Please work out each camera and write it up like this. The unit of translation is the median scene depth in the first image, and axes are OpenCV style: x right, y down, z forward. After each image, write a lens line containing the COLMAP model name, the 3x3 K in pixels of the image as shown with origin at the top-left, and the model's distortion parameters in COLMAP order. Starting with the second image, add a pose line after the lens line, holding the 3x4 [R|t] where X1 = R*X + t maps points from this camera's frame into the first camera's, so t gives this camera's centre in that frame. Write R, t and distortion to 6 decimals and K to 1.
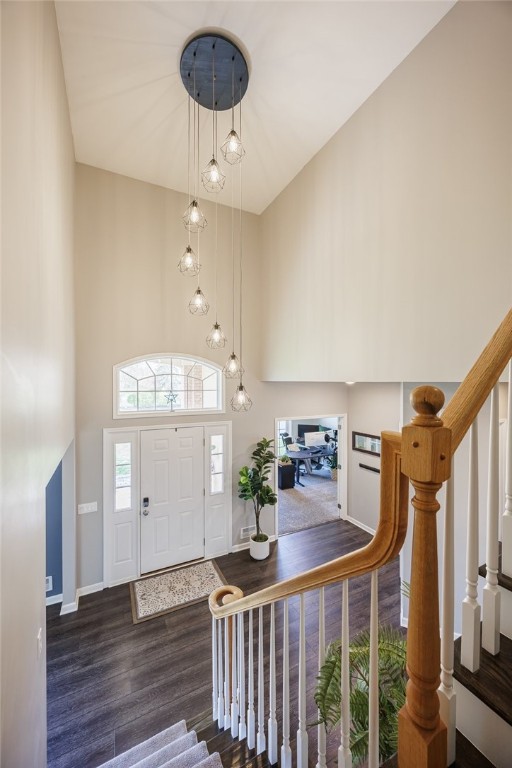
lens RADIAL K [[290.3, 0, 255.5], [0, 290.3, 380.6], [0, 0, 1]] dist [-0.001824, -0.000380]
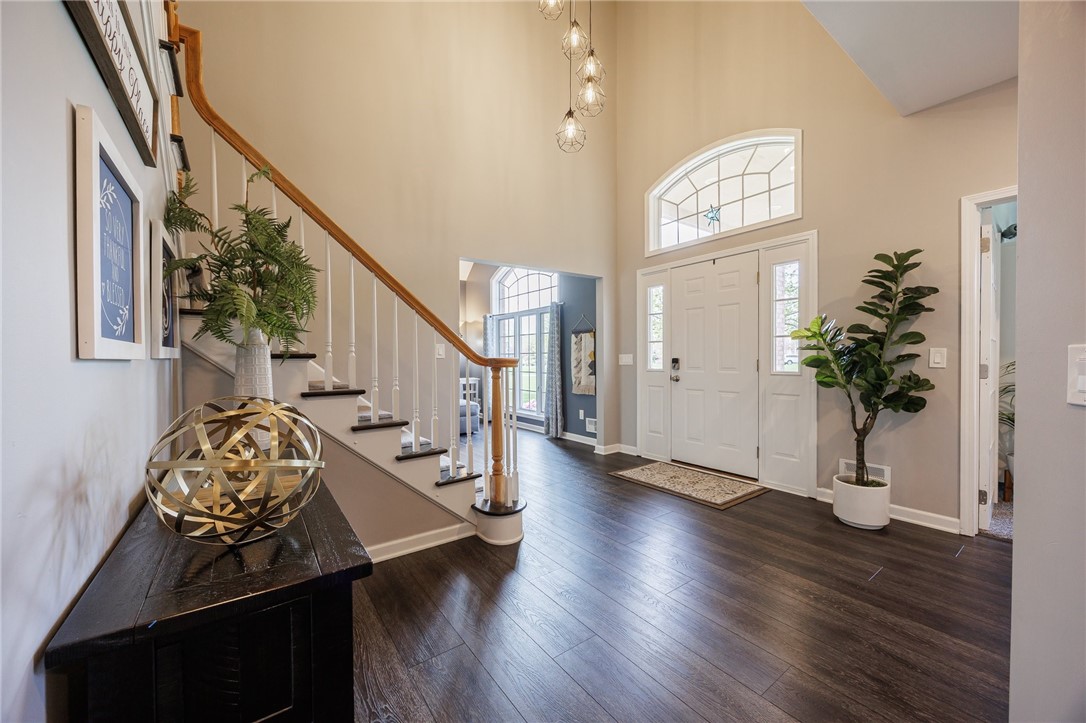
lens RADIAL K [[410.5, 0, 544.7], [0, 410.5, 363.8], [0, 0, 1]] dist [-0.001824, -0.000380]
pose [[0.156561, 0.006676, -0.987646, 0.600604], [-0.004311, 0.999972, 0.006076, 0.409829], [0.987659, 0.003306, 0.156585, 0.499998]]
